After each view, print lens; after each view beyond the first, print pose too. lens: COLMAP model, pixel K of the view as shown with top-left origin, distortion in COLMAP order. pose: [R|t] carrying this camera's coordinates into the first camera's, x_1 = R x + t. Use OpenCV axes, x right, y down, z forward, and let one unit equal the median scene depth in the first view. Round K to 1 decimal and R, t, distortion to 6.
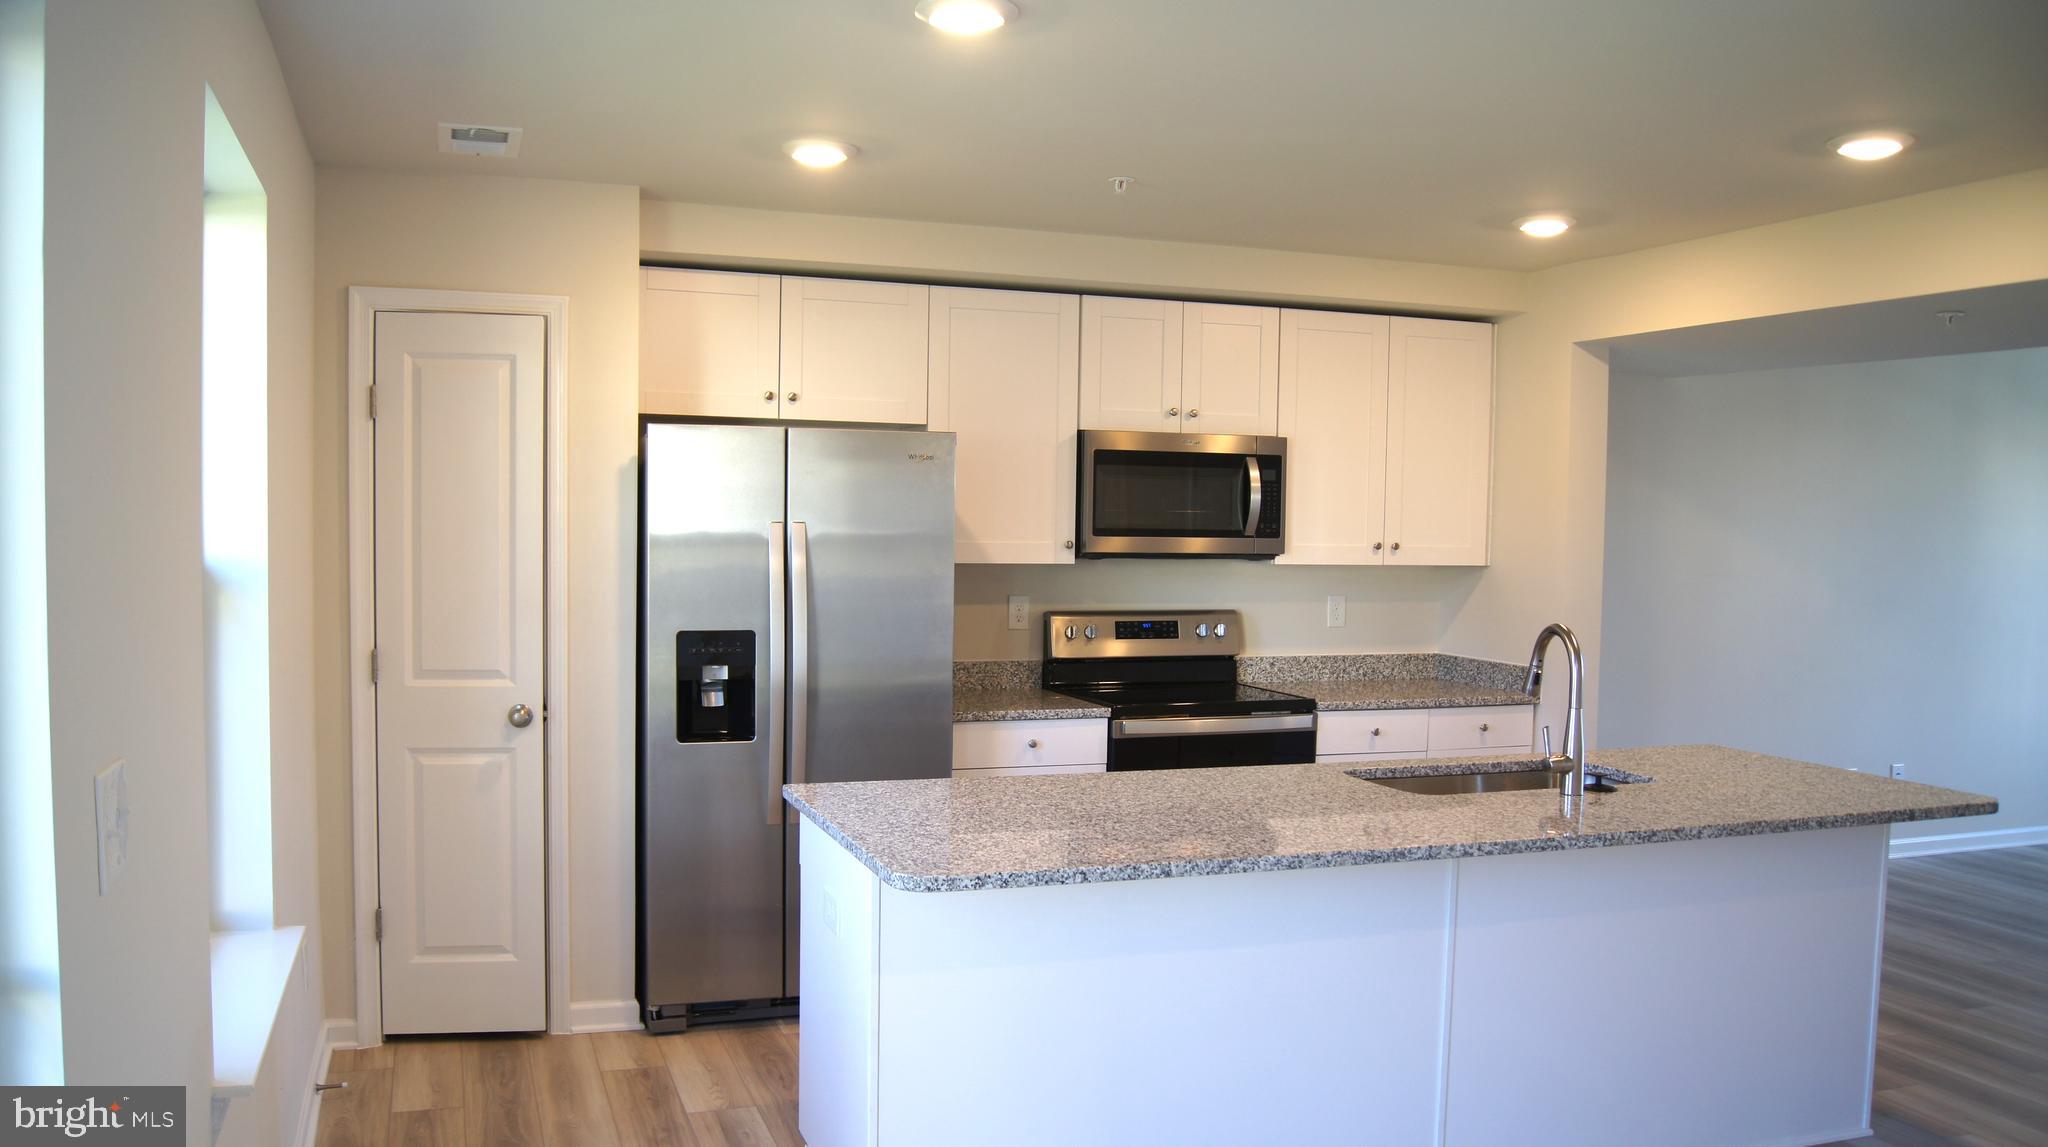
lens RADIAL K [[1592.7, 0, 979.1], [0, 1592.7, 609.1], [0, 0, 1]] dist [-0.083133, 0.009307]
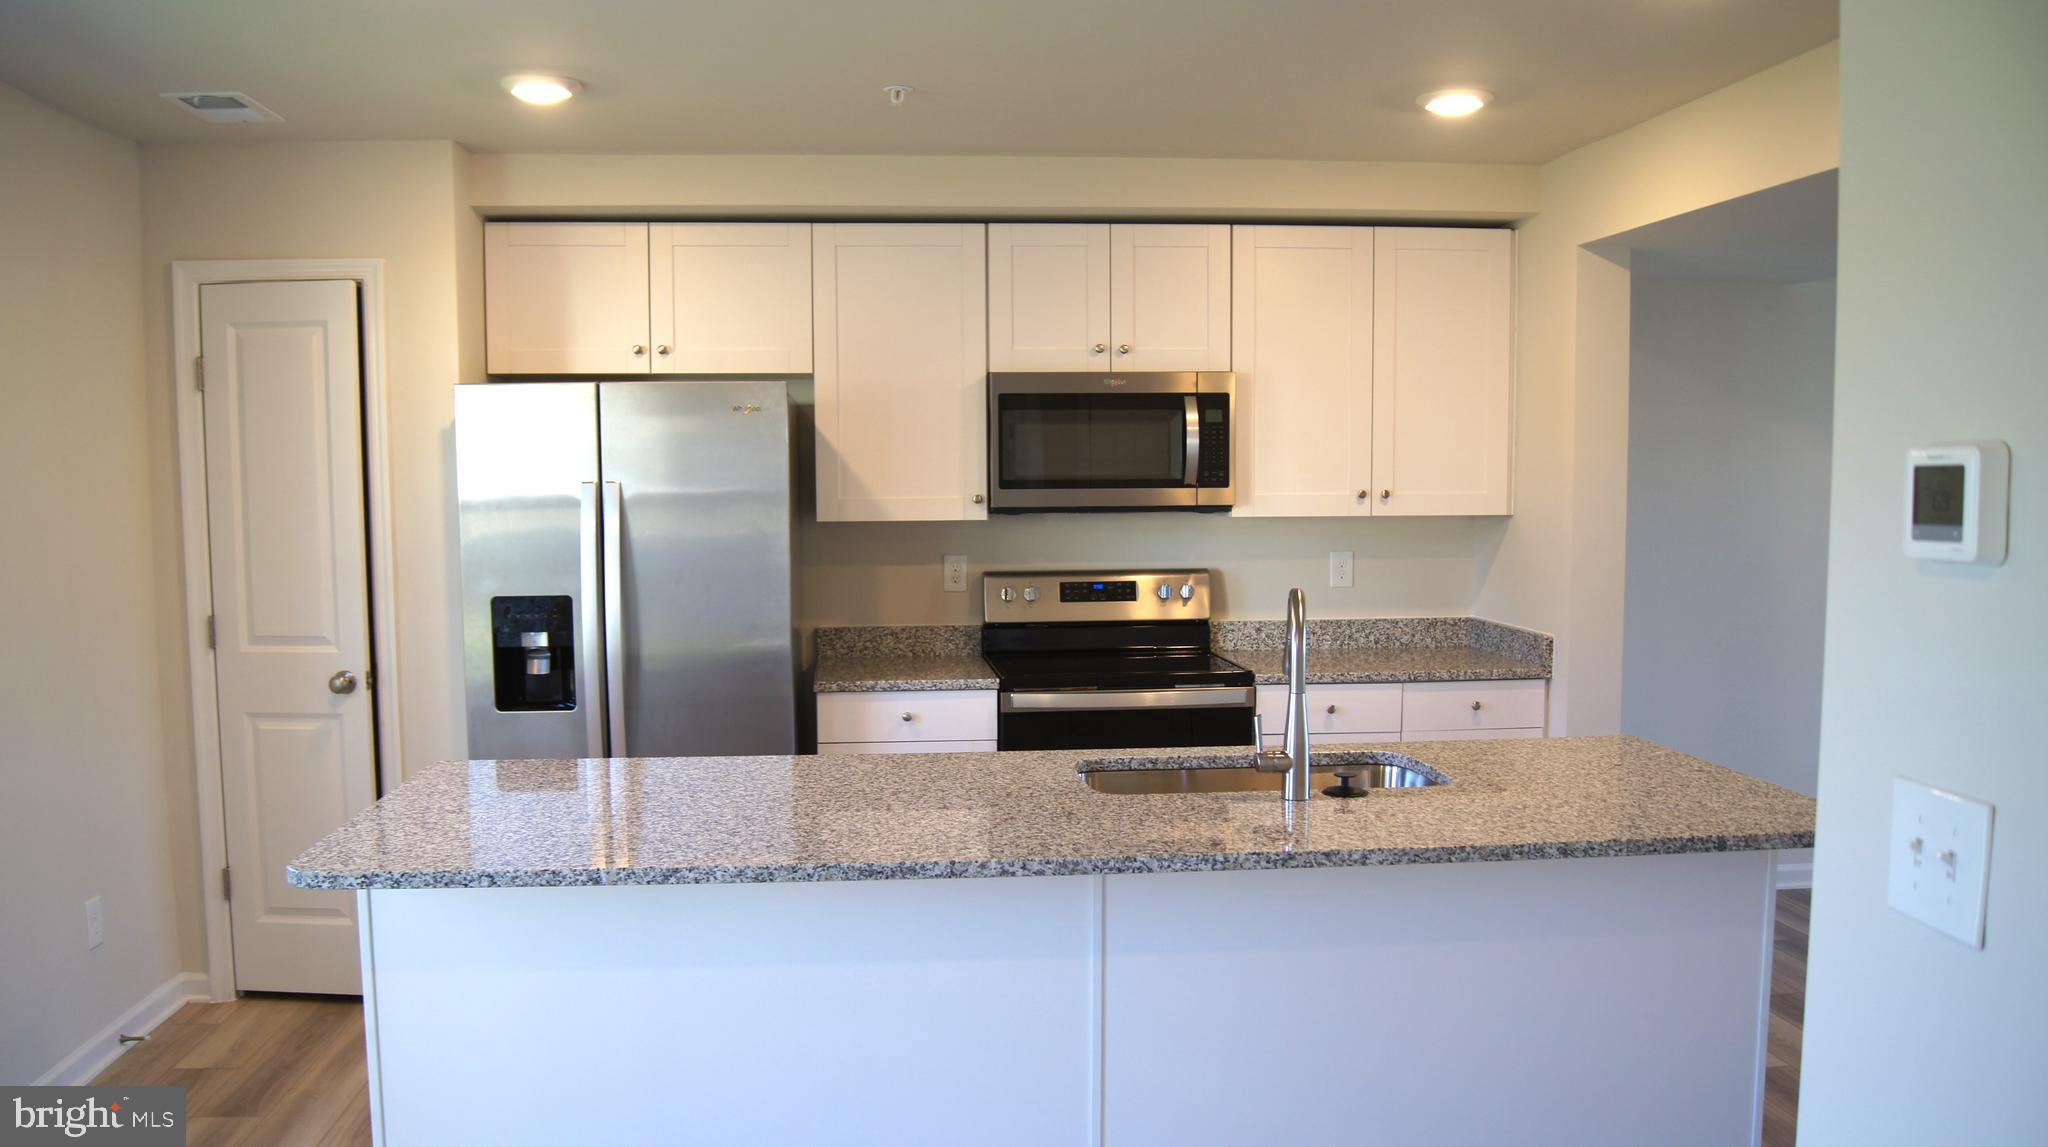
lens RADIAL K [[1592.7, 0, 968.1], [0, 1592.7, 615.7], [0, 0, 1]] dist [-0.083133, 0.009307]
pose [[0.967619, 0.000649, -0.252414, 0.341635], [0.007602, 0.999468, 0.031710, -0.003221], [0.252300, -0.032602, 0.967100, 0.137363]]
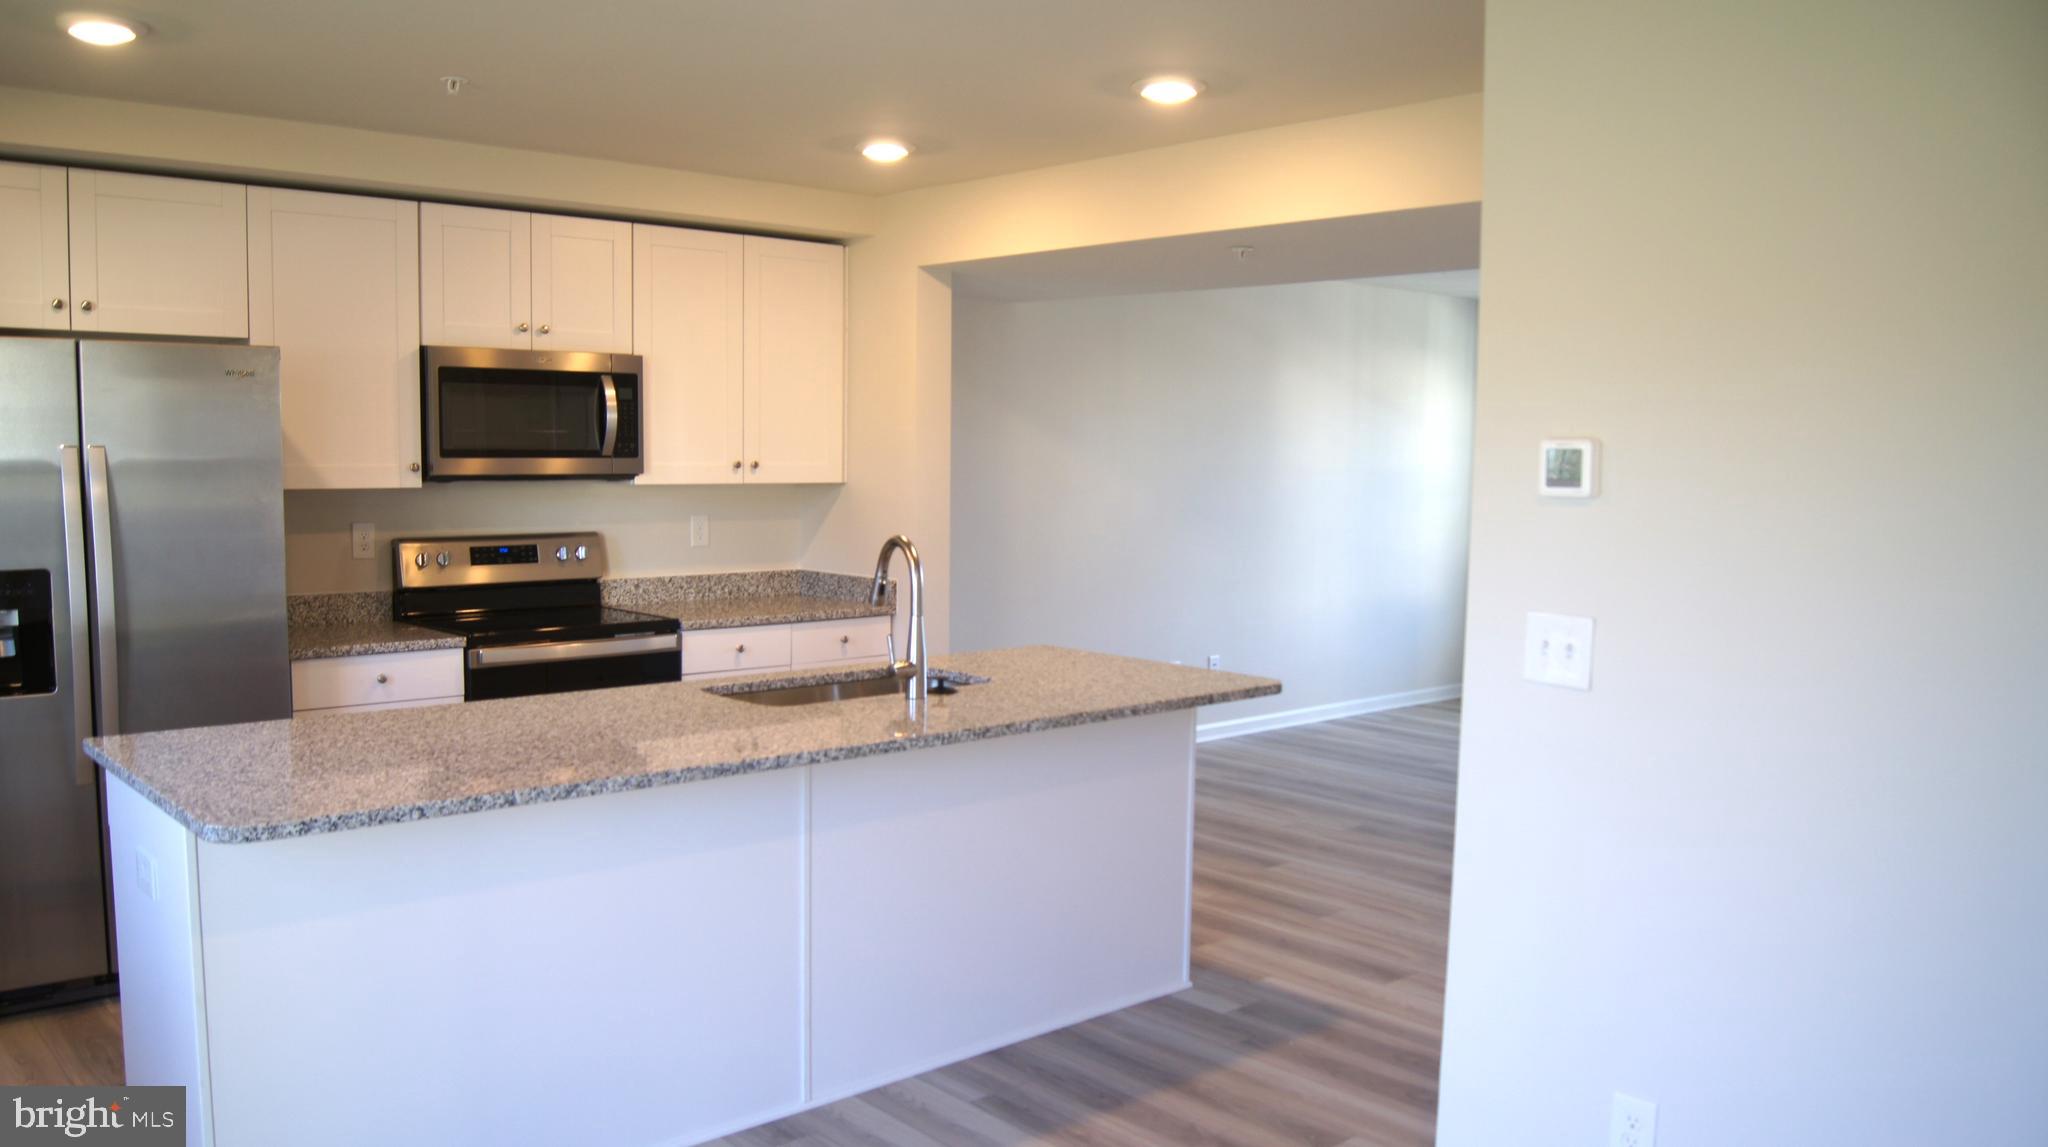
lens RADIAL K [[1592.7, 0, 992.9], [0, 1592.7, 615.2], [0, 0, 1]] dist [-0.083133, 0.009307]
pose [[0.924332, -0.043888, 0.379057, 0.018919], [0.023996, 0.998083, 0.057045, 0.002564], [-0.380834, -0.043633, 0.923613, -0.000199]]
